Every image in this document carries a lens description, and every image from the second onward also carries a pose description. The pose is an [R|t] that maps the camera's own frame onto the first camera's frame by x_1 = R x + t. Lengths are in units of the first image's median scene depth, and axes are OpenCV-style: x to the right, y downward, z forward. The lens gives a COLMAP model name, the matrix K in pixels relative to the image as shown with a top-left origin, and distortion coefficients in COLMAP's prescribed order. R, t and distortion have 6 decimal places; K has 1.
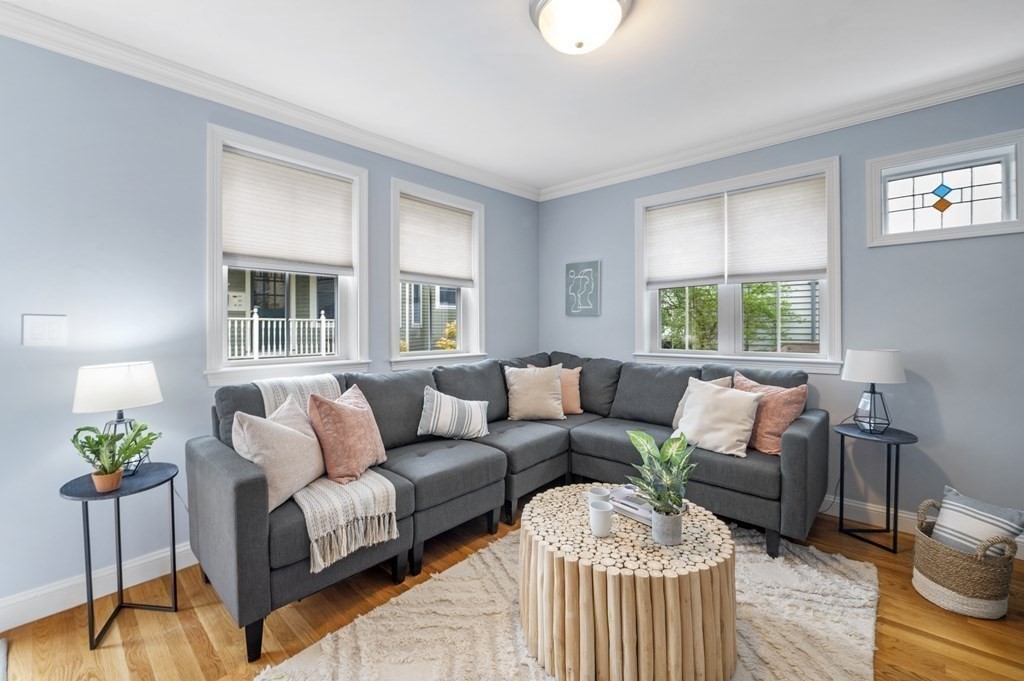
lens RADIAL K [[431.7, 0, 507.6], [0, 431.7, 327.1], [0, 0, 1]] dist [-0.001993, -0.000254]
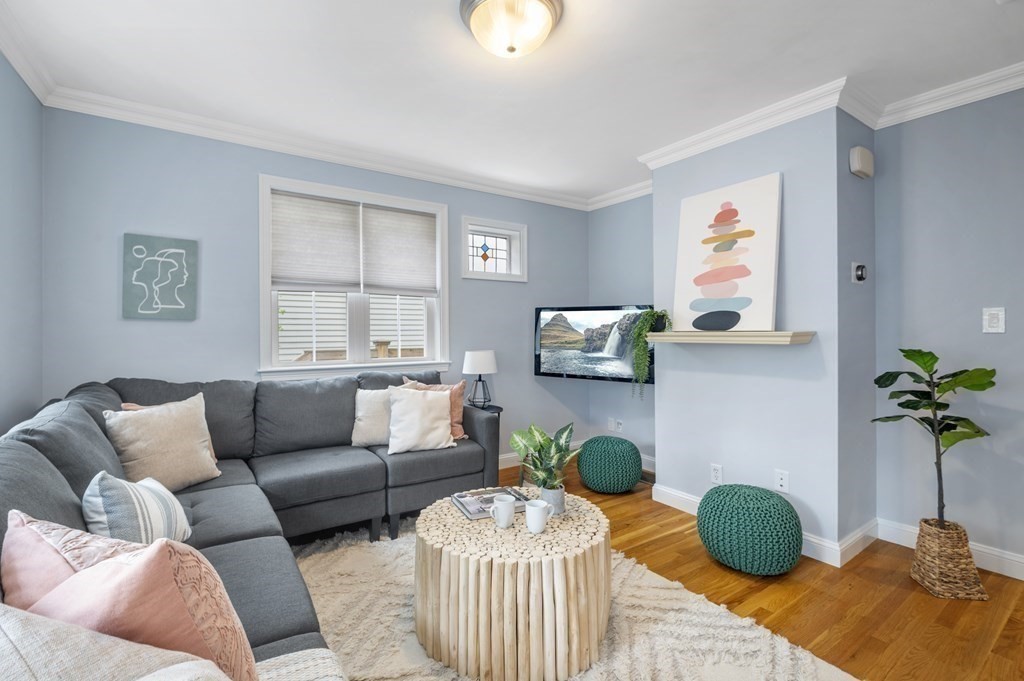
lens RADIAL K [[455.5, 0, 511.1], [0, 455.5, 331.4], [0, 0, 1]] dist [-0.001138, -0.000417]
pose [[0.237972, 0.007257, 0.971245, -0.561358], [0.007525, 0.999928, -0.009316, 0.003046], [-0.971243, 0.009526, 0.237900, 0.505530]]
